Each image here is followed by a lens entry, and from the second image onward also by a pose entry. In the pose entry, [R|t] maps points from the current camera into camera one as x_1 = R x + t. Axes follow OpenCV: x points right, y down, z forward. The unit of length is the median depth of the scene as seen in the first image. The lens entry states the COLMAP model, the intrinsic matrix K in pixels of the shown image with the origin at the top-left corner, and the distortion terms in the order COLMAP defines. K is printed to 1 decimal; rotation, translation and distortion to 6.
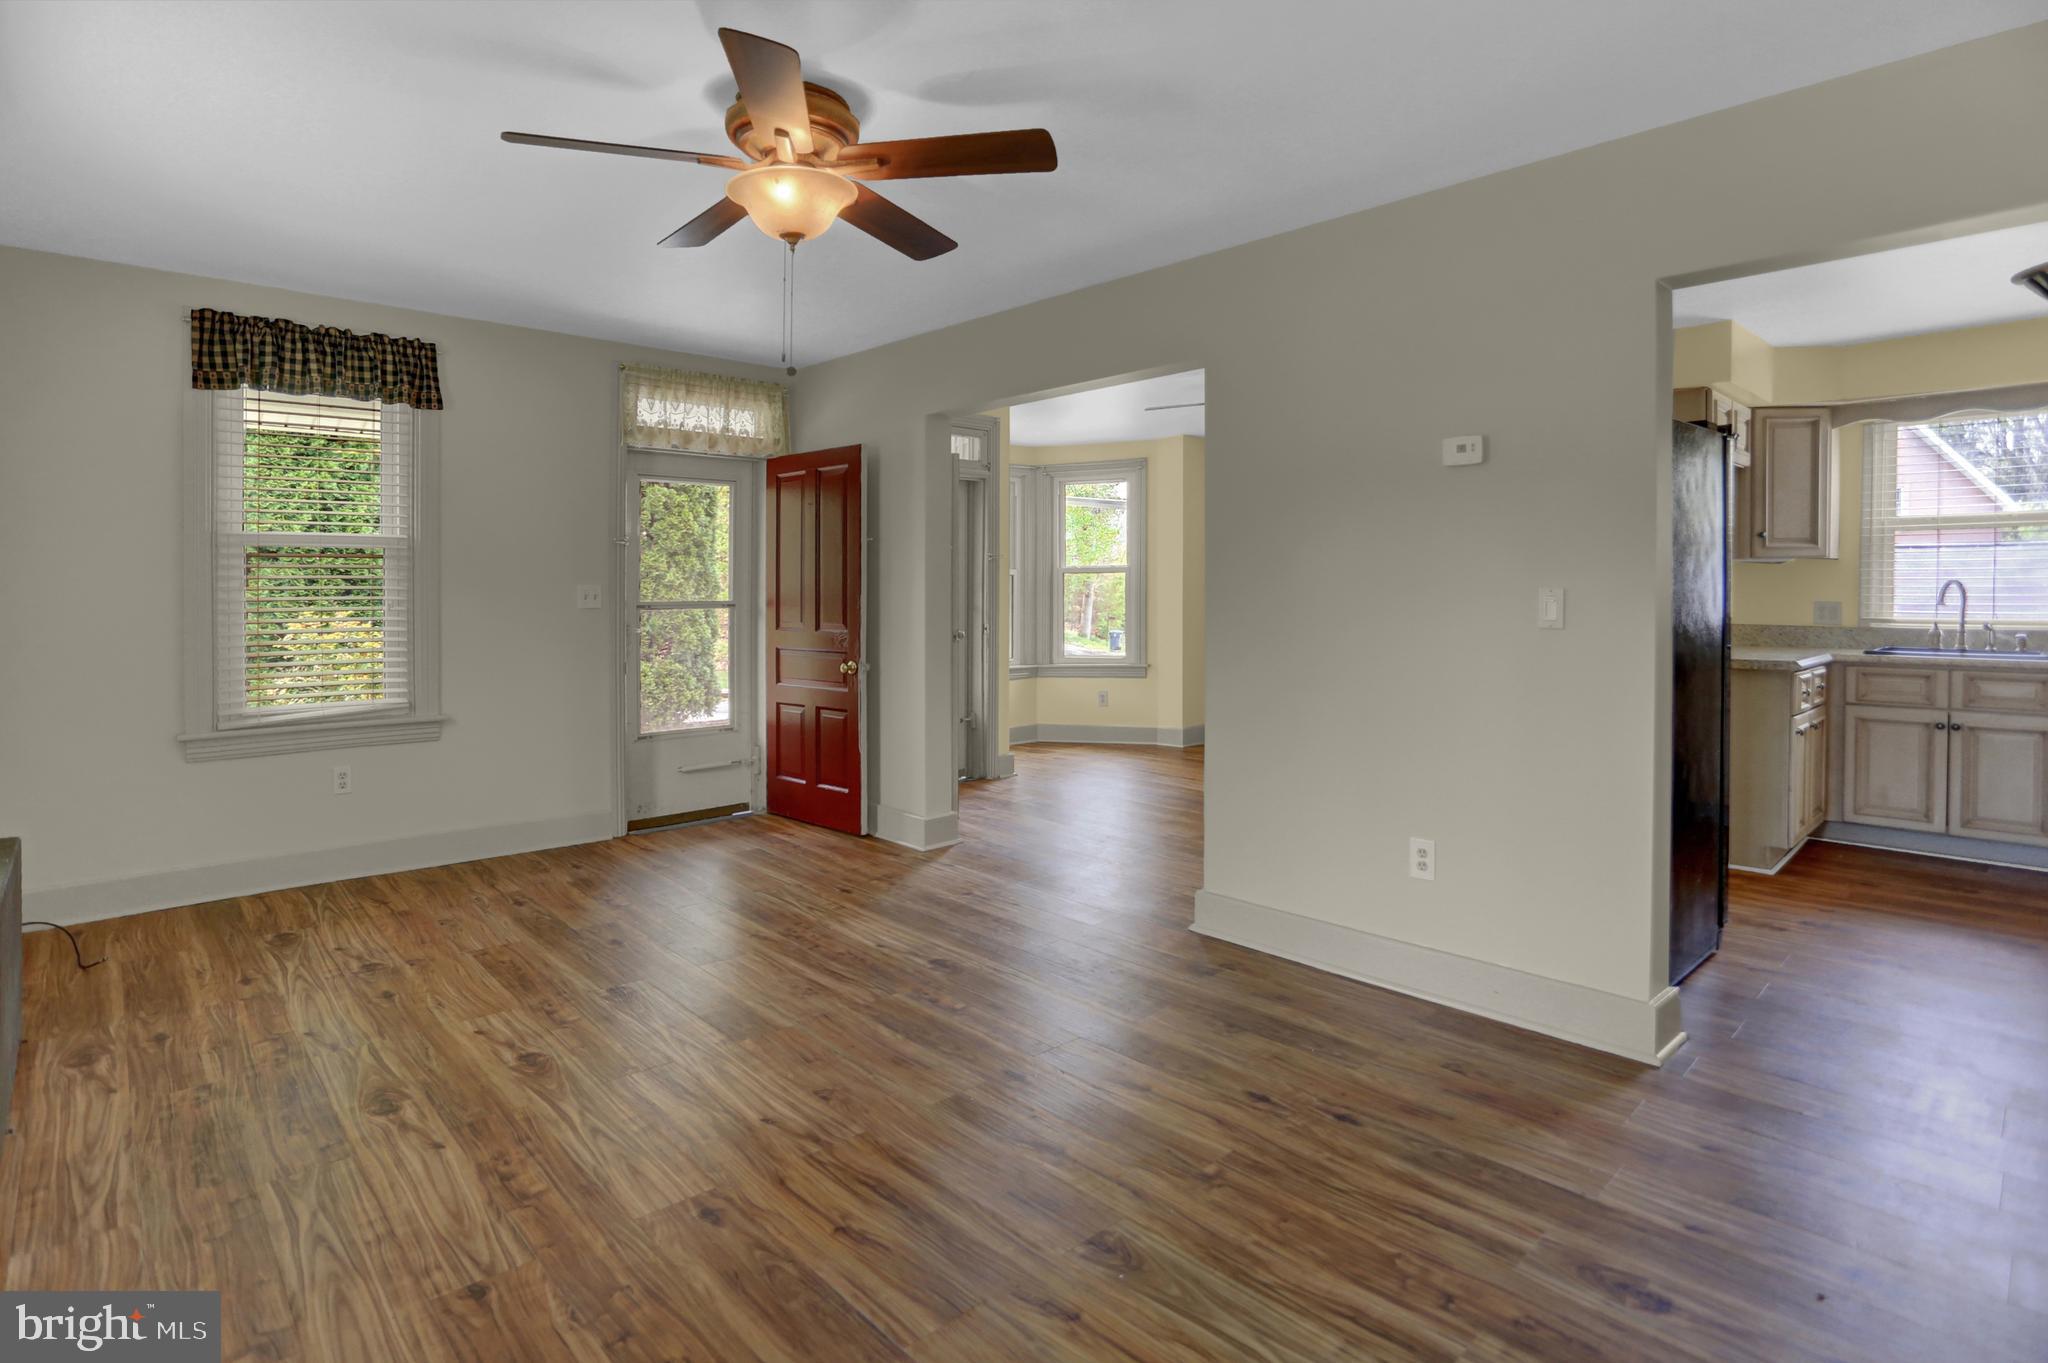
lens RADIAL K [[1029.4, 0, 1000.5], [0, 1029.4, 636.5], [0, 0, 1]] dist [-0.064160, 0.022750]
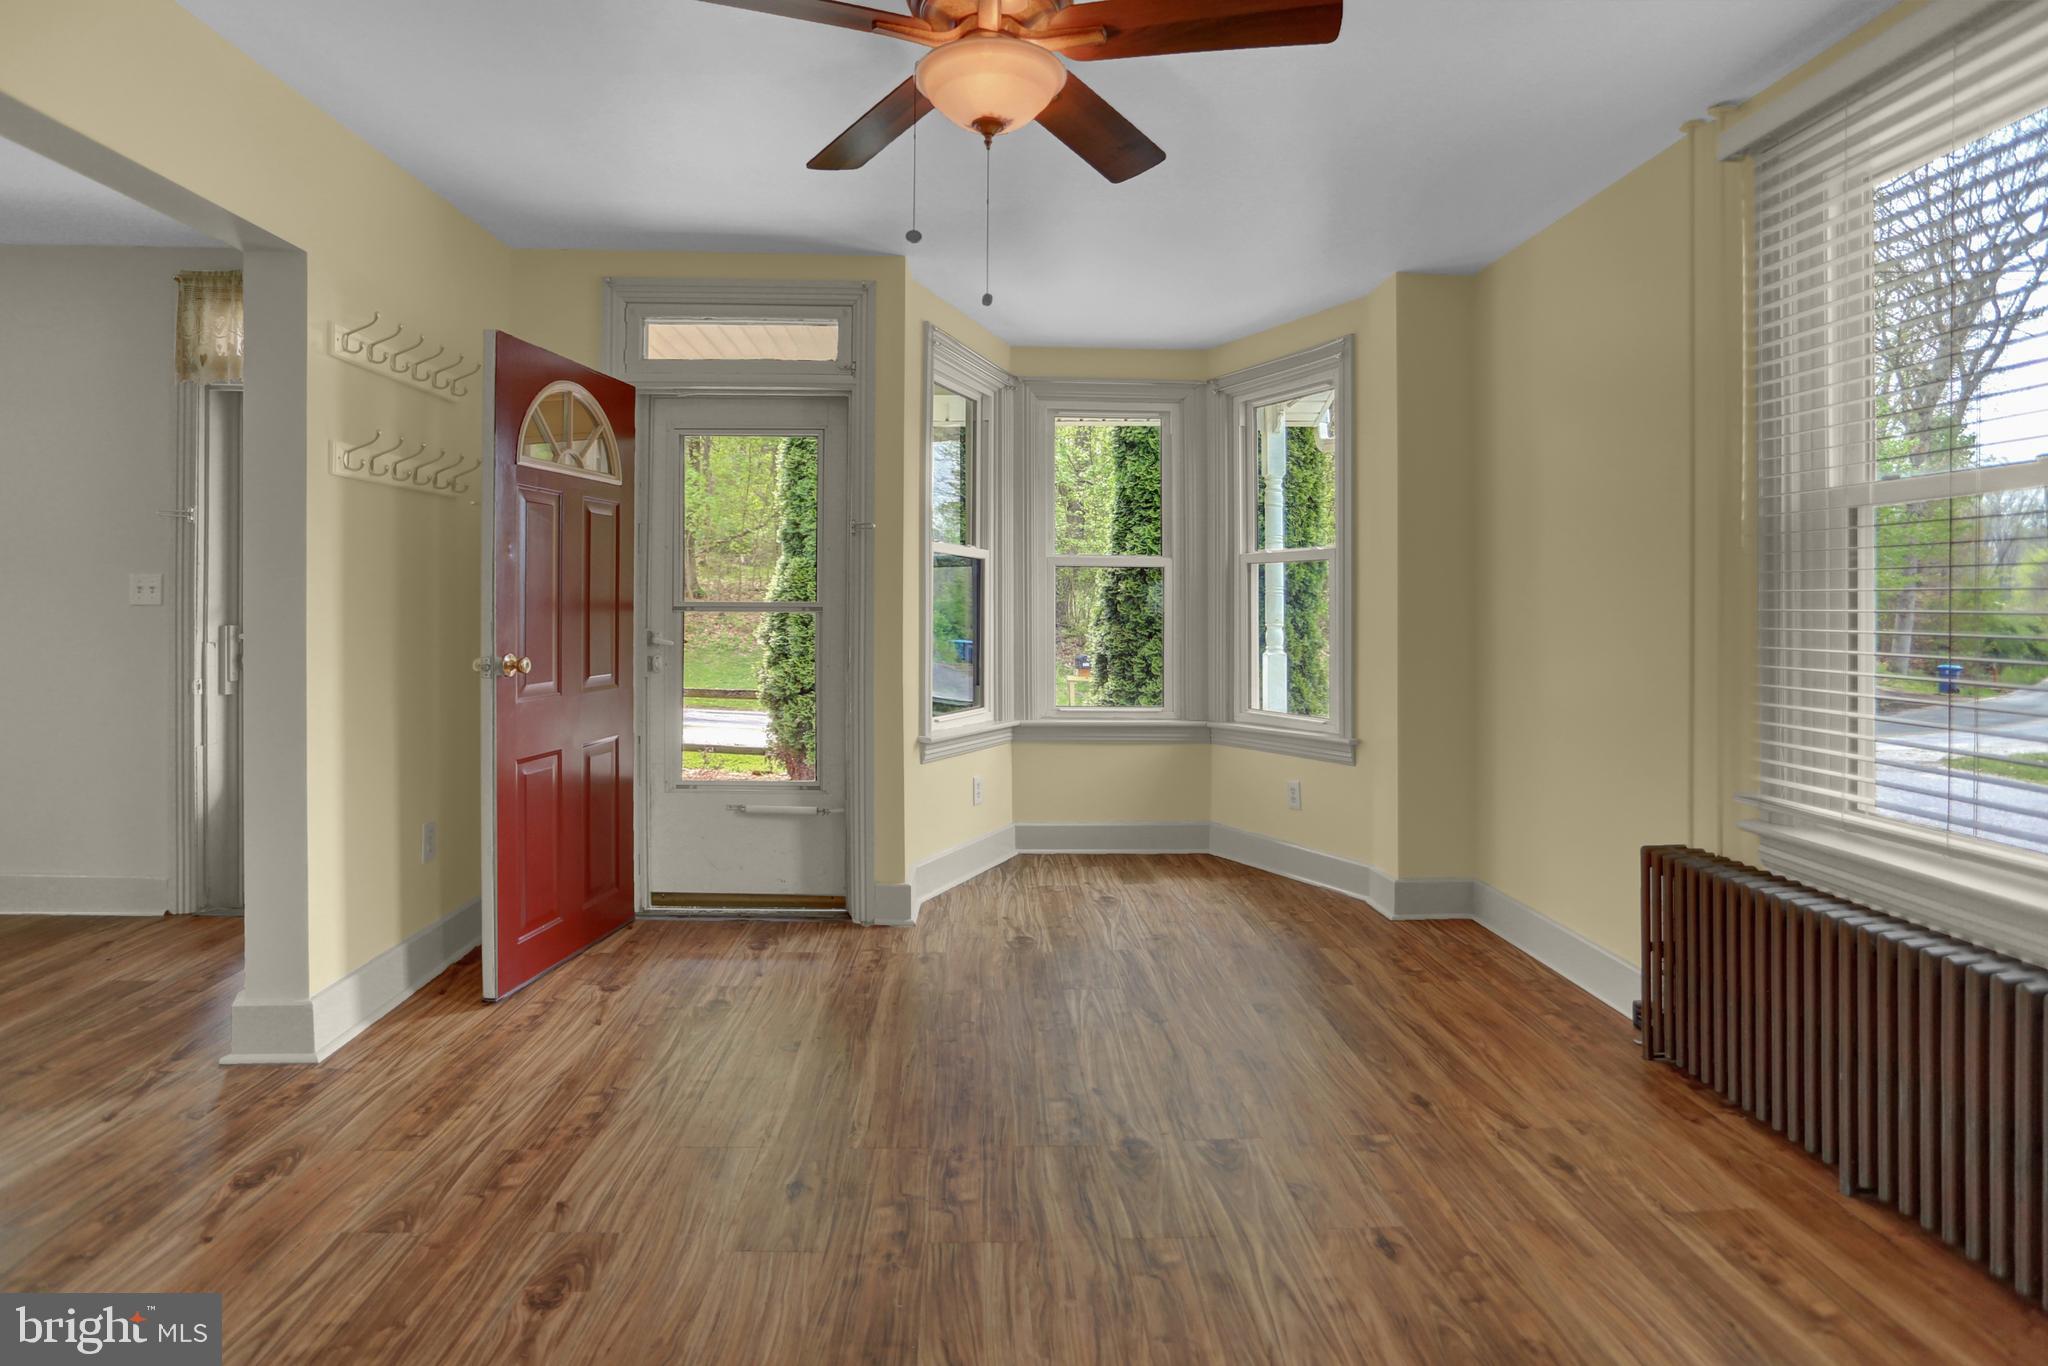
lens RADIAL K [[1035.5, 0, 1030.0], [0, 1035.5, 589.1], [0, 0, 1]] dist [-0.053415, 0.024329]
pose [[0.773843, 0.002226, -0.633374, 1.111485], [-0.036293, 0.998507, -0.040834, -0.063038], [0.632337, 0.054586, 0.772768, 1.643850]]
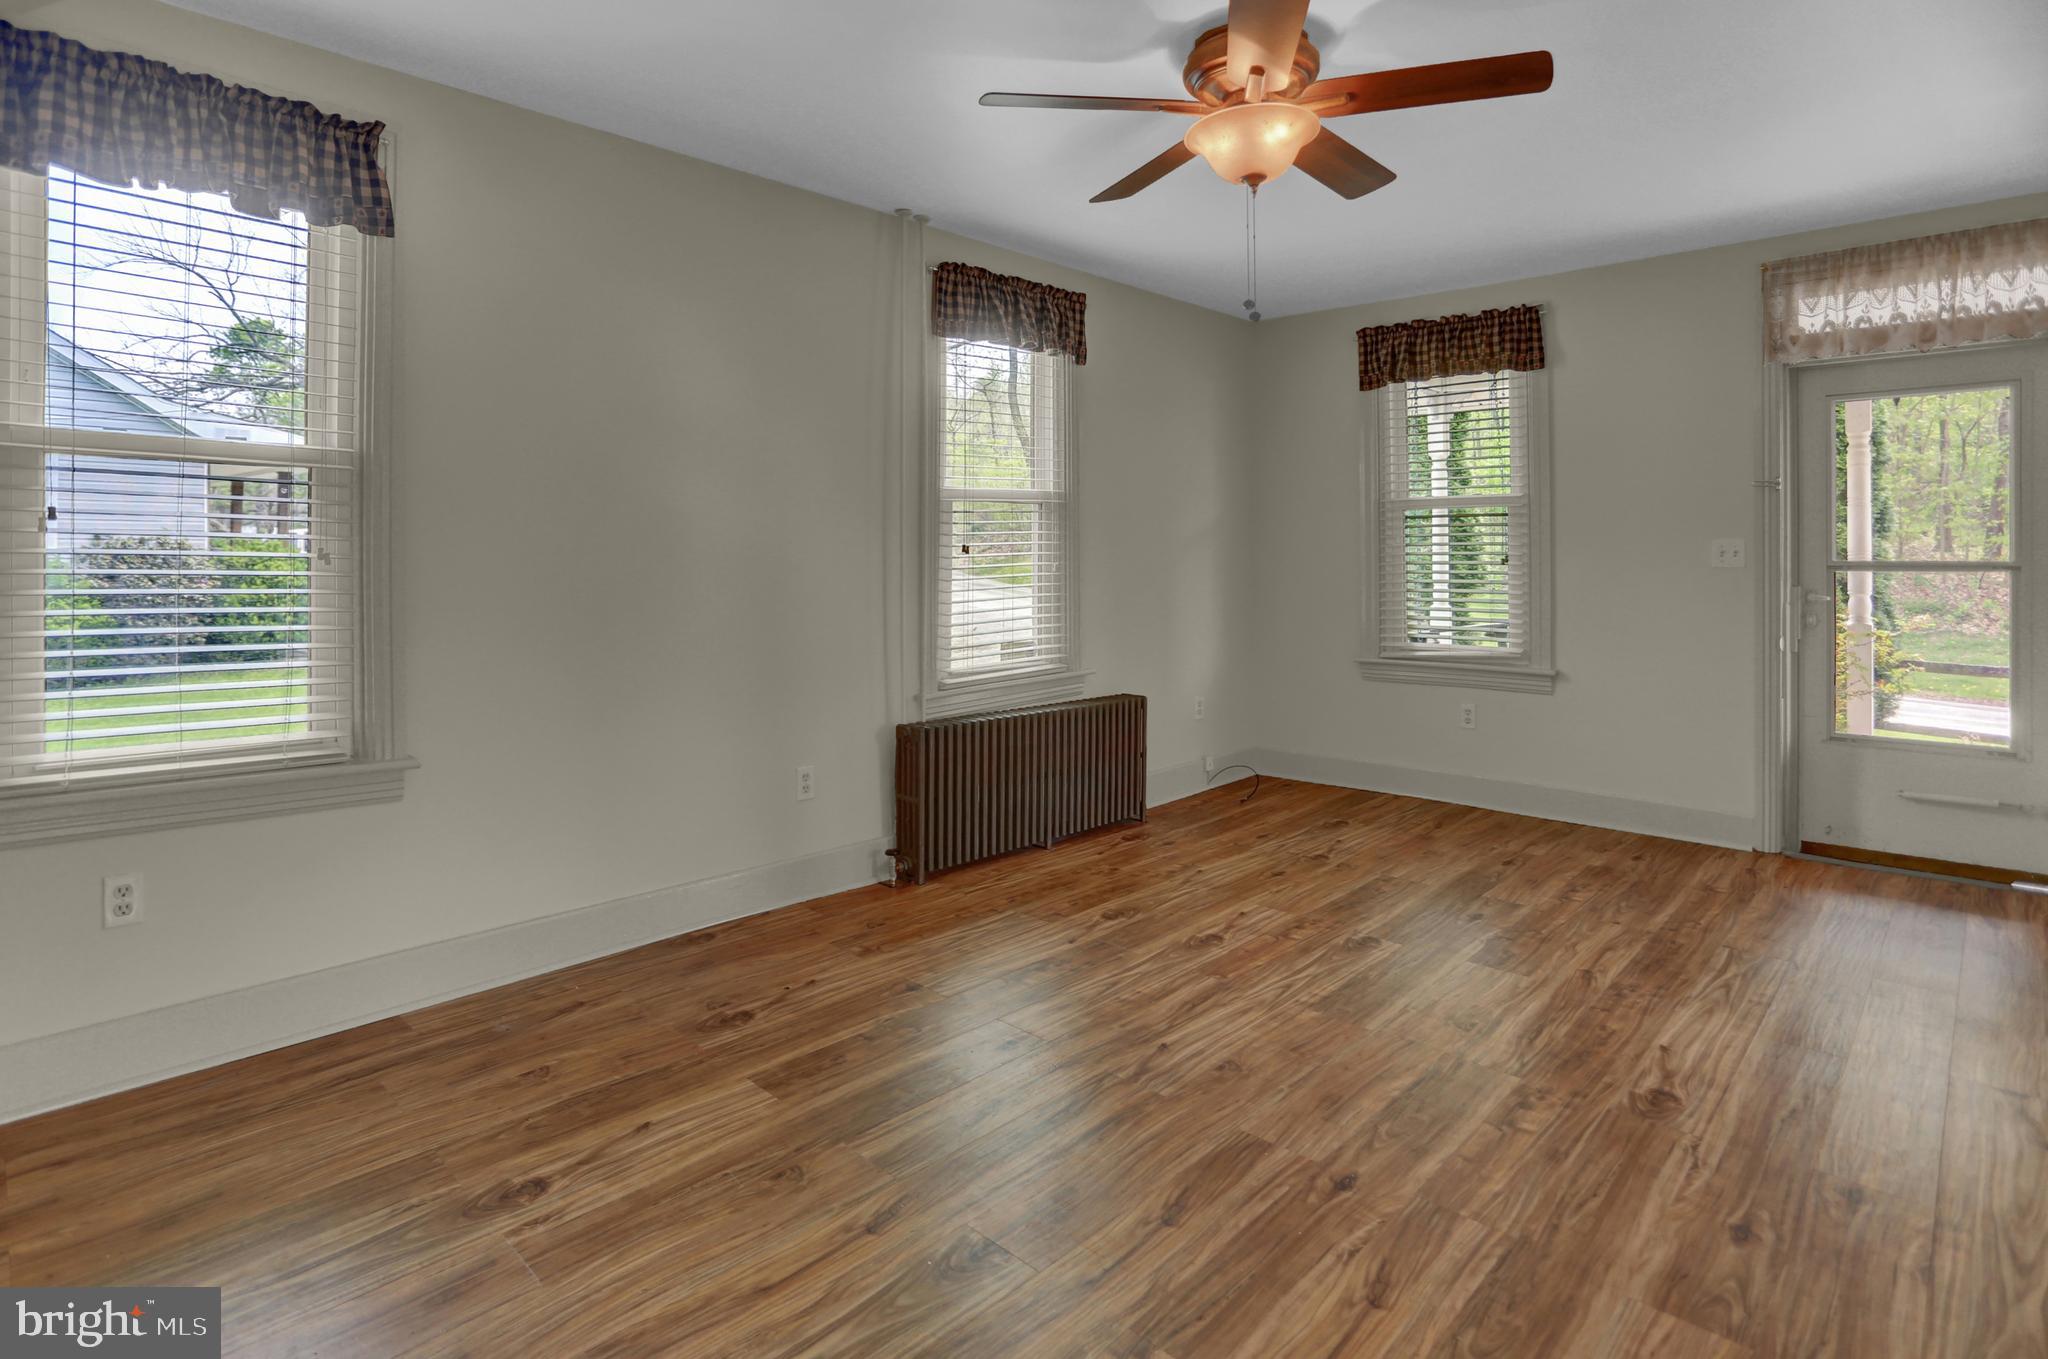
lens RADIAL K [[1047.0, 0, 1034.3], [0, 1047.0, 585.7], [0, 0, 1]] dist [-0.045633, 0.000360]
pose [[0.074028, 0.030726, -0.996783, 0.761919], [-0.040737, 0.998784, 0.027763, -0.024044], [0.996424, 0.038551, 0.075190, 0.710434]]
